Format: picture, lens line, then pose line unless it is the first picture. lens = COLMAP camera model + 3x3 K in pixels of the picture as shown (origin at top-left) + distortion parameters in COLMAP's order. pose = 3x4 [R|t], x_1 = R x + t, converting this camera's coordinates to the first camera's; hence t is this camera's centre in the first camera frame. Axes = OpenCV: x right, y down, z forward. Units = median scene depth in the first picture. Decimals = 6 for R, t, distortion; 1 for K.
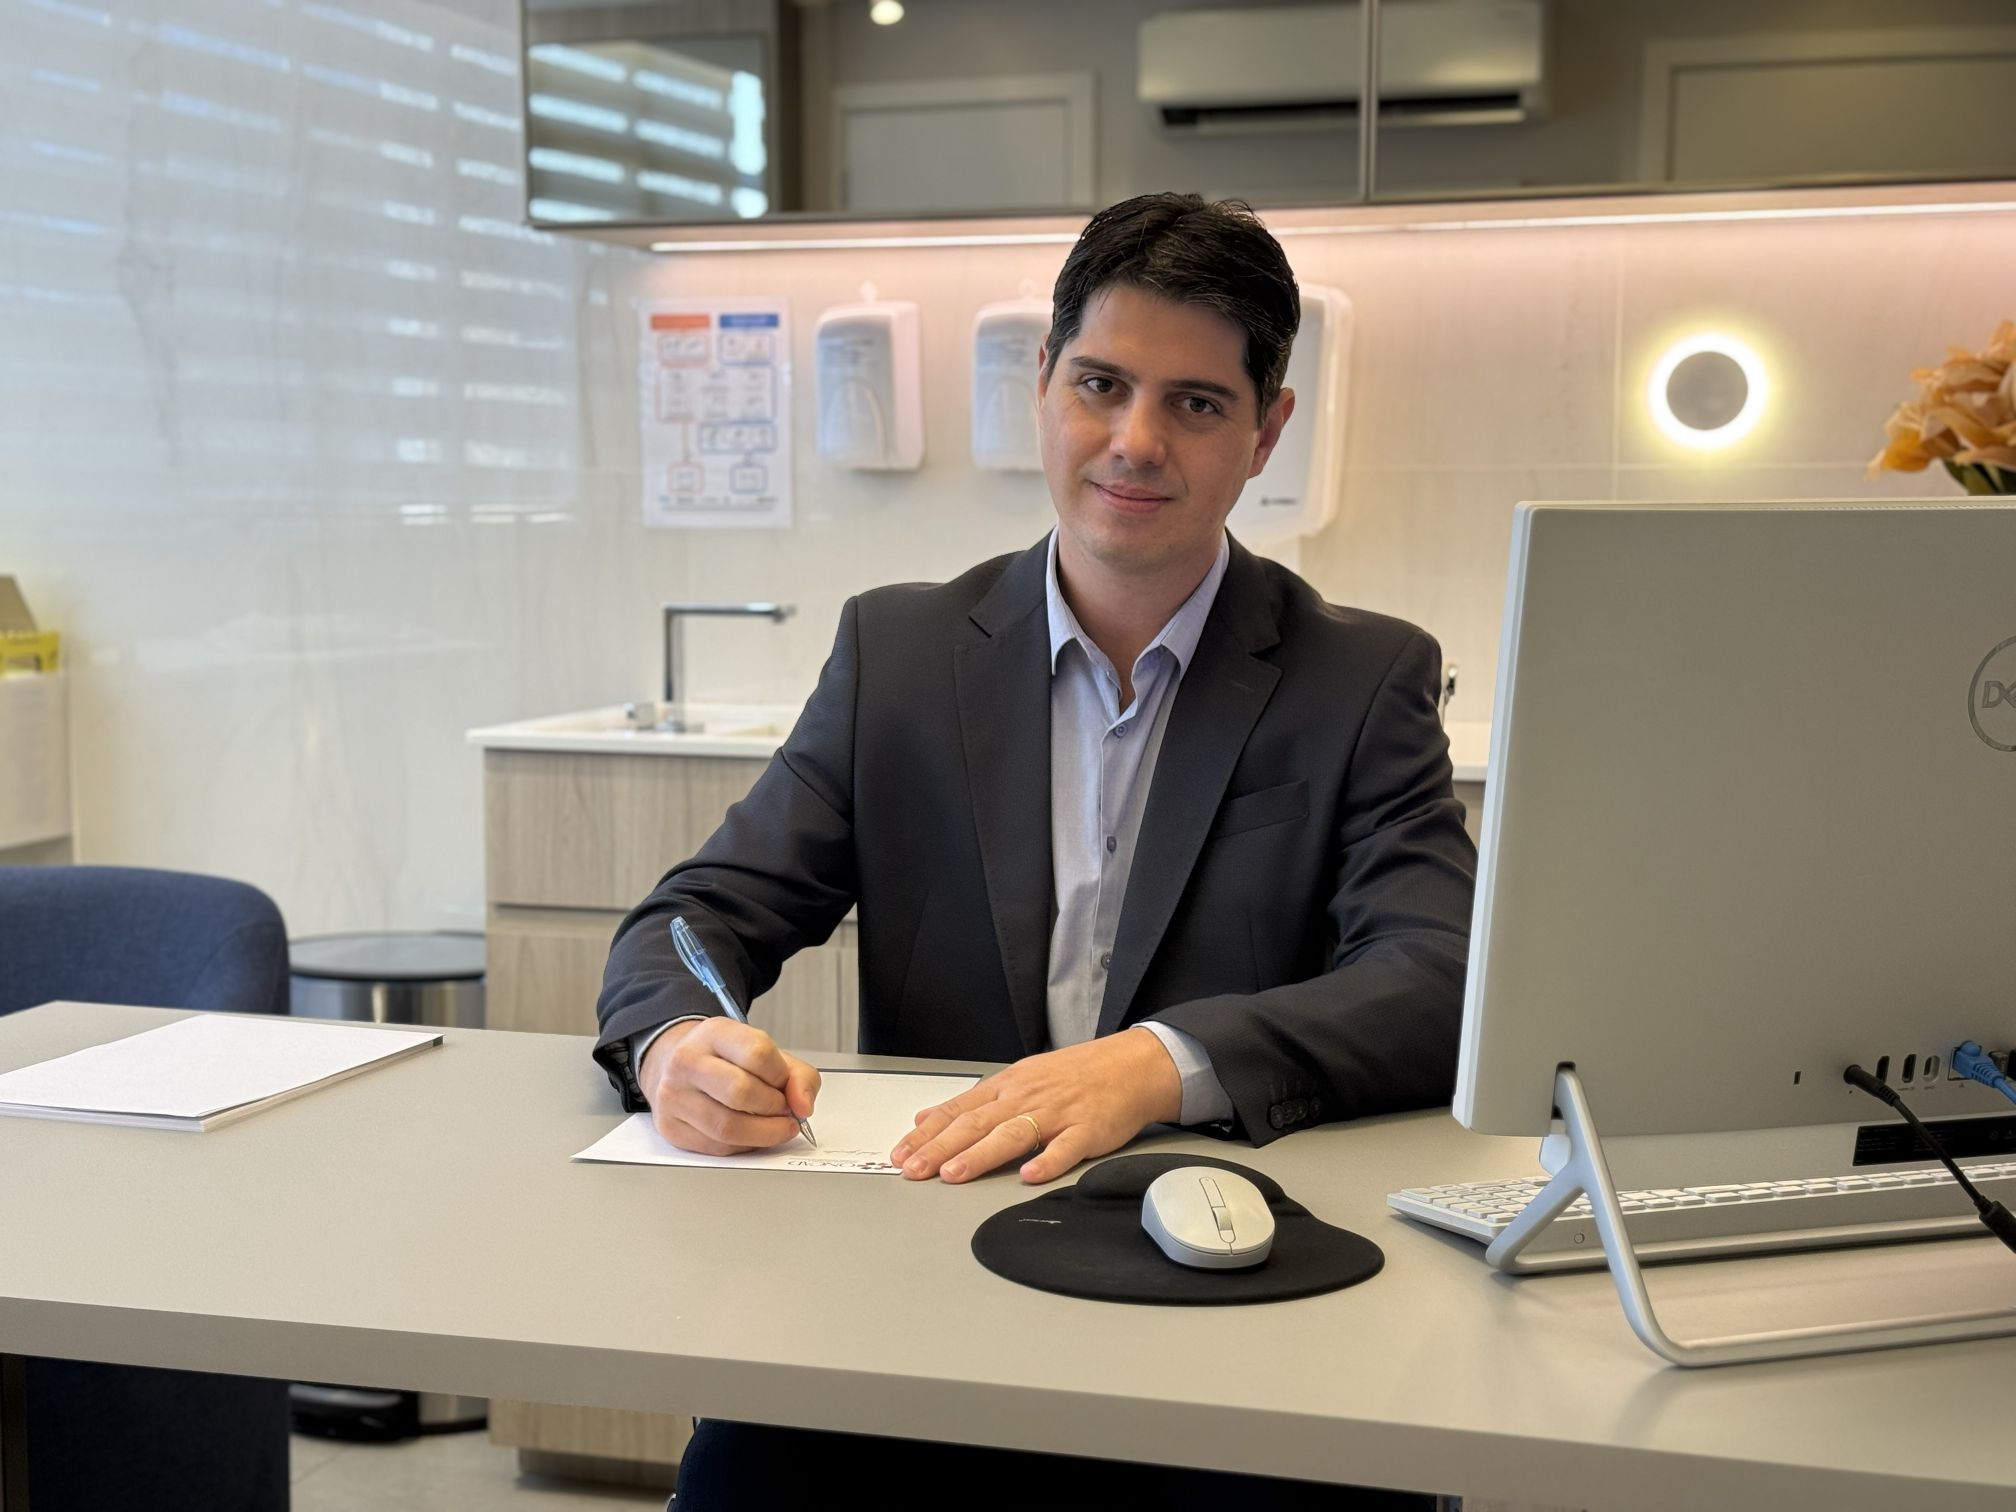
lens RADIAL K [[2847.0, 0, 999.9], [0, 2847.0, 762.6], [0, 0, 1]] dist [0.174863, -0.324661]
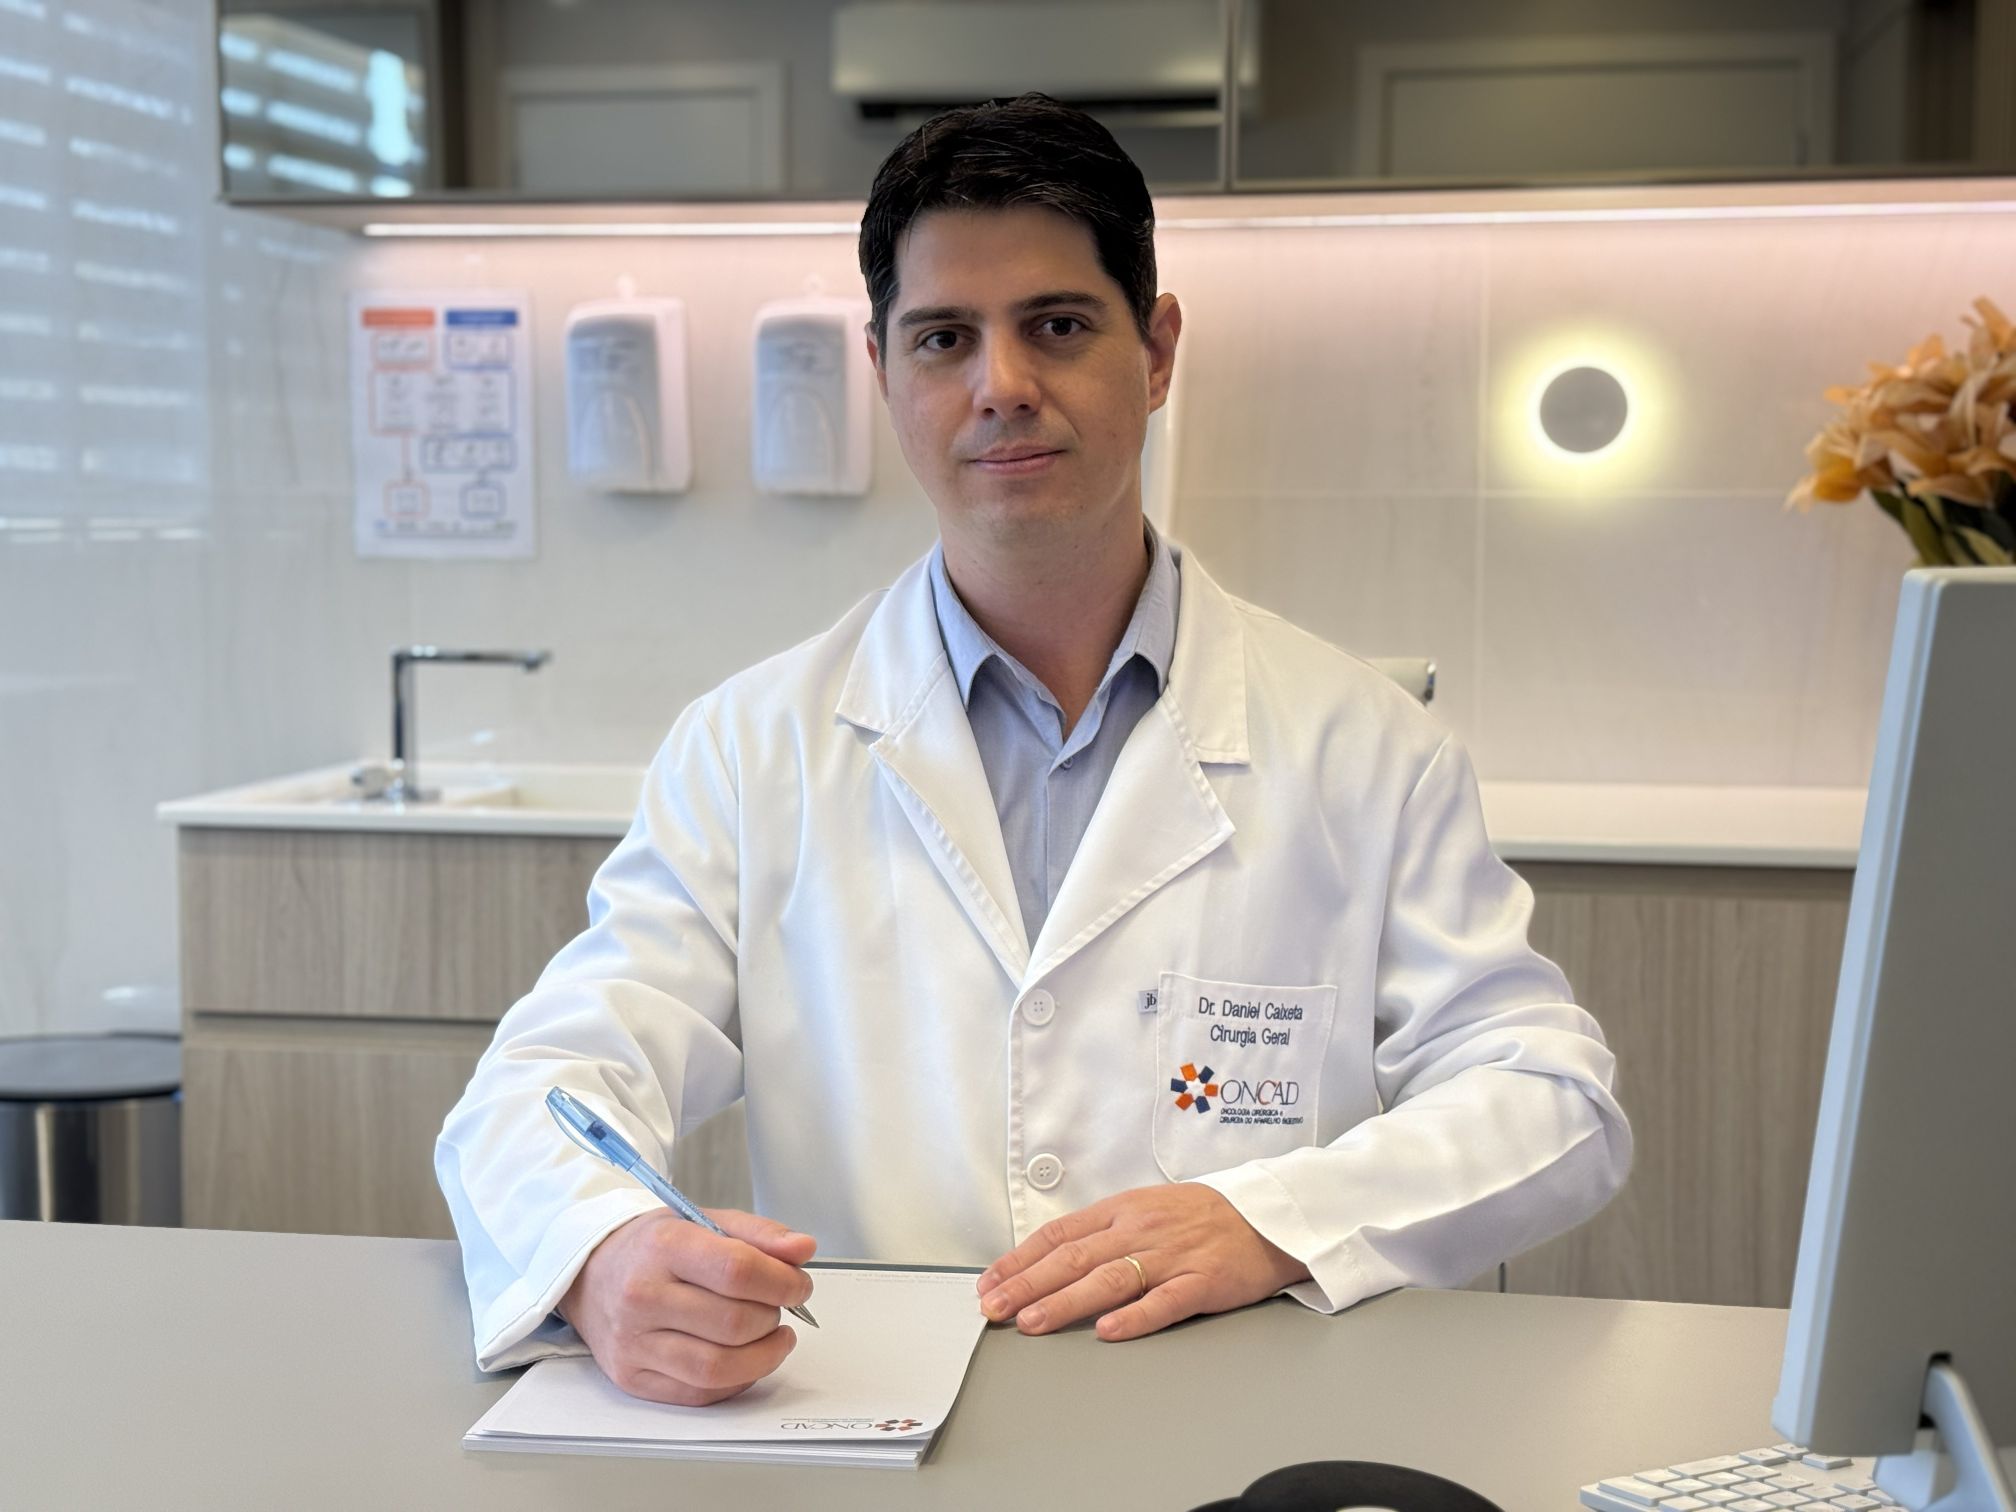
lens RADIAL K [[2850.1, 0, 1001.5], [0, 2850.1, 759.8], [0, 0, 1]] dist [0.176645, -0.361930]
pose [[0.990710, -0.009785, 0.135636, -0.056682], [0.010370, 0.999940, -0.003604, -0.018562], [-0.135593, 0.004977, 0.990752, 0.136022]]
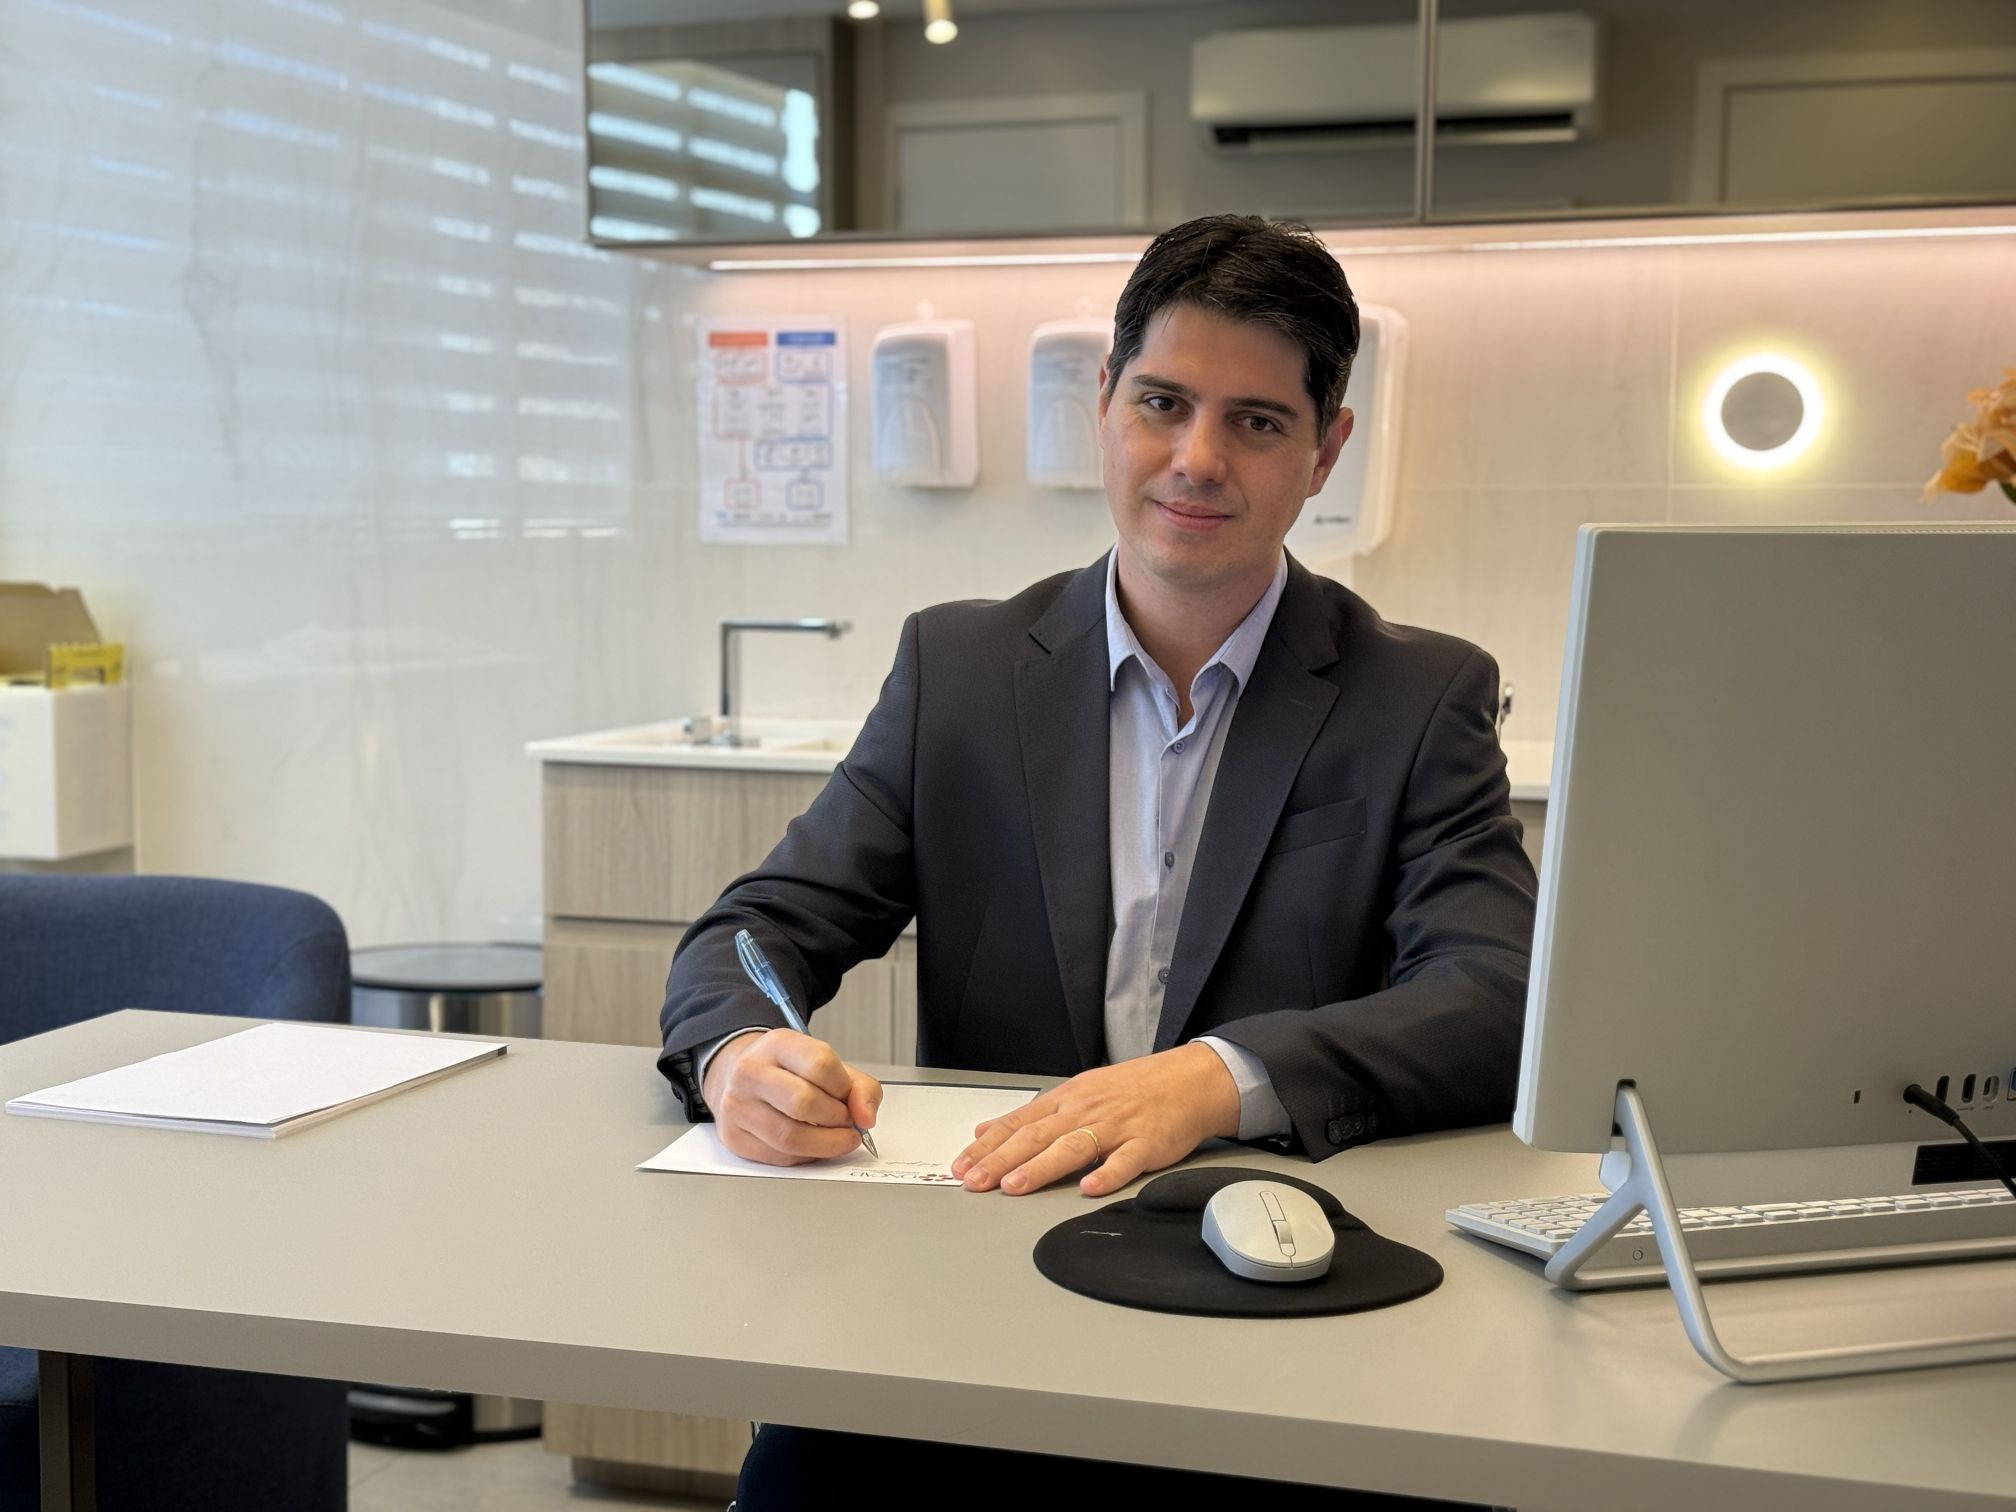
lens RADIAL K [[2845.3, 0, 1001.1], [0, 2845.3, 761.5], [0, 0, 1]] dist [0.184407, -0.401702]
pose [[0.999868, 0.005493, -0.015261, -0.003206], [-0.005581, 0.999968, -0.005708, -0.000084], [0.015230, 0.005793, 0.999867, -0.005133]]
